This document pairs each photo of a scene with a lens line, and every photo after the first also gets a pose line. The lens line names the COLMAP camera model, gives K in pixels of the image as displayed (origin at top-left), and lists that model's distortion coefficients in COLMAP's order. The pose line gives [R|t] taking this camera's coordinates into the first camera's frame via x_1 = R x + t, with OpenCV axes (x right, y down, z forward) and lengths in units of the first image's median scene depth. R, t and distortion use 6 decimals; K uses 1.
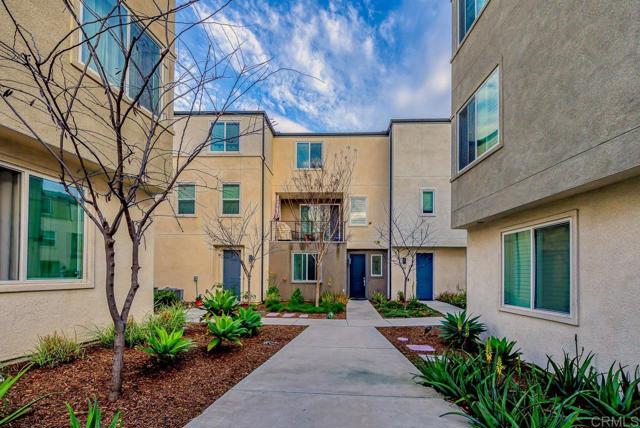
lens RADIAL K [[242.5, 0, 334.8], [0, 242.5, 214.9], [0, 0, 1]] dist [0.000053, 0.000007]
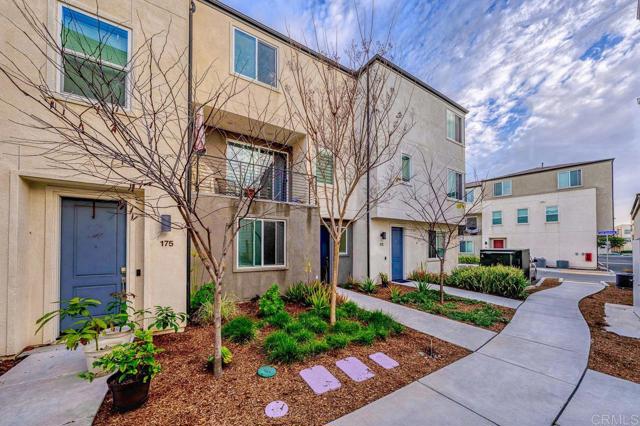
lens RADIAL K [[221.4, 0, 320.0], [0, 221.4, 213.0], [0, 0, 1]] dist [0.000418, 0.000028]
pose [[0.844634, 0.072981, 0.530346, -0.280657], [-0.128778, 0.989273, 0.068959, 0.087939], [-0.519624, -0.126542, 0.844972, 0.481483]]
